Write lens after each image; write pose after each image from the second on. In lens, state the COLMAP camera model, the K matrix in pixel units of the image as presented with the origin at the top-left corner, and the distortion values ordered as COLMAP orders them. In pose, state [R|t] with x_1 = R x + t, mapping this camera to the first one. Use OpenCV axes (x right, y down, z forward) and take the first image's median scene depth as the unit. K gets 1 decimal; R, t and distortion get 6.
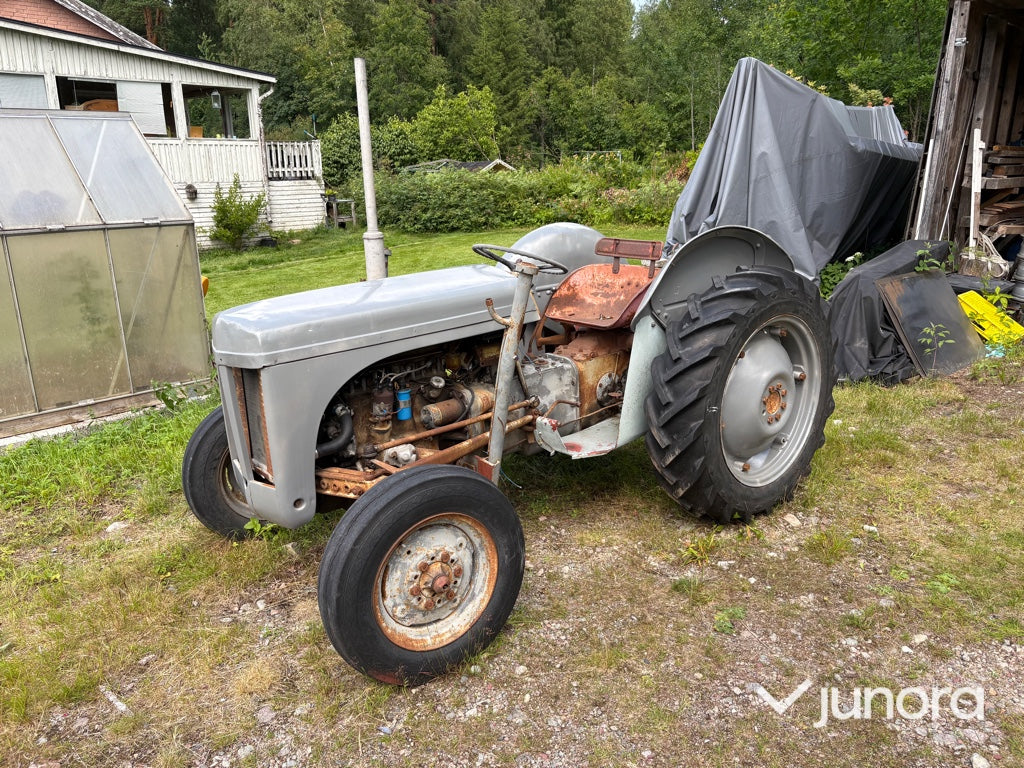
lens RADIAL K [[776.8, 0, 504.9], [0, 776.8, 385.0], [0, 0, 1]] dist [0.043318, -0.041453]
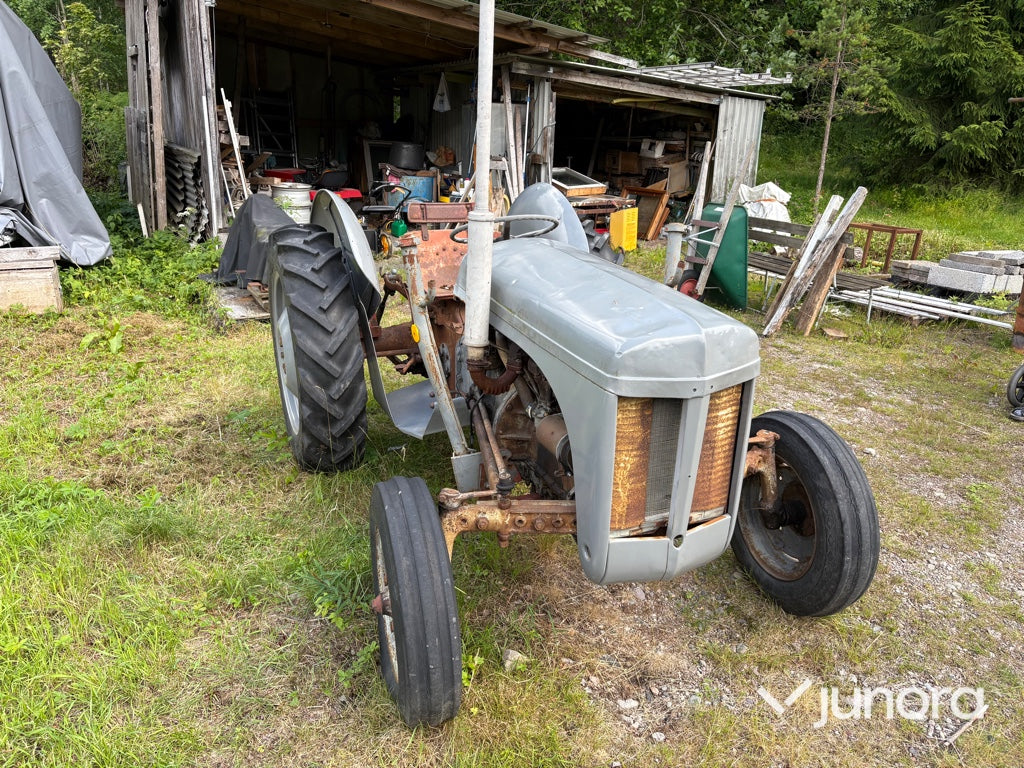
lens RADIAL K [[776.8, 0, 509.4], [0, 776.8, 381.0], [0, 0, 1]] dist [0.047092, -0.045479]
pose [[0.285234, -0.277993, 0.917258, -0.517944], [0.227950, 0.949230, 0.216798, -0.115013], [-0.930957, 0.147251, 0.334121, 0.434047]]
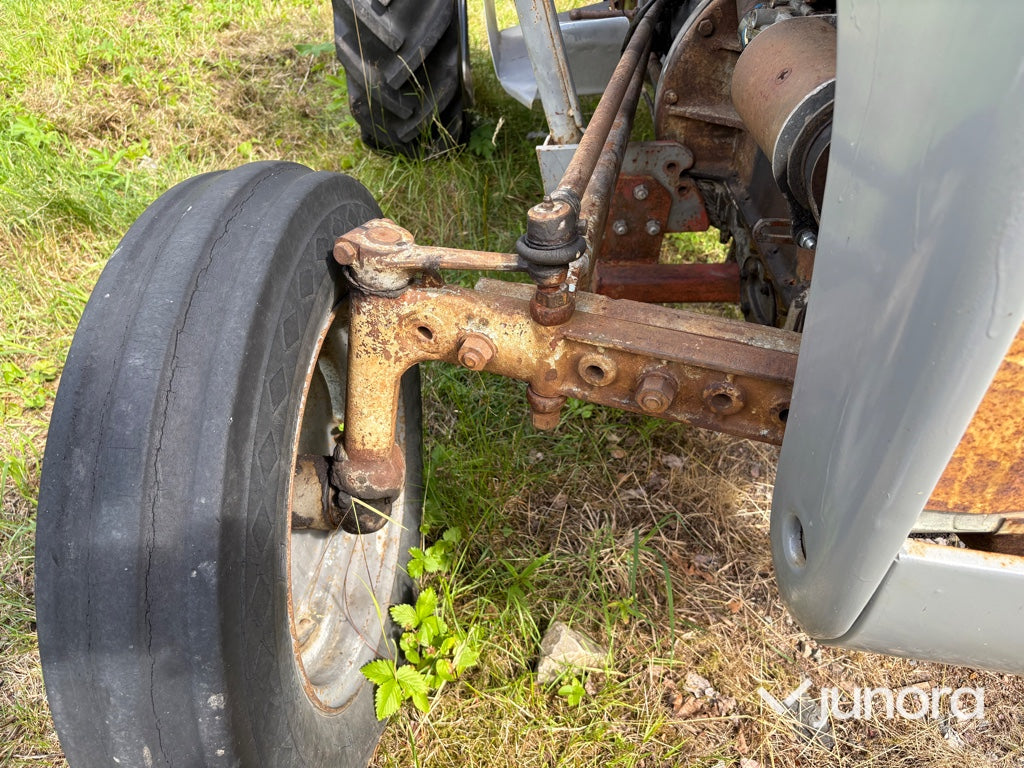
lens RADIAL K [[776.8, 0, 509.4], [0, 776.8, 381.0], [0, 0, 1]] dist [0.047092, -0.045479]
pose [[0.609509, -0.482670, 0.628911, -0.254531], [0.191261, 0.859393, 0.474197, -0.016818], [-0.769362, -0.168741, 0.616124, 0.508722]]
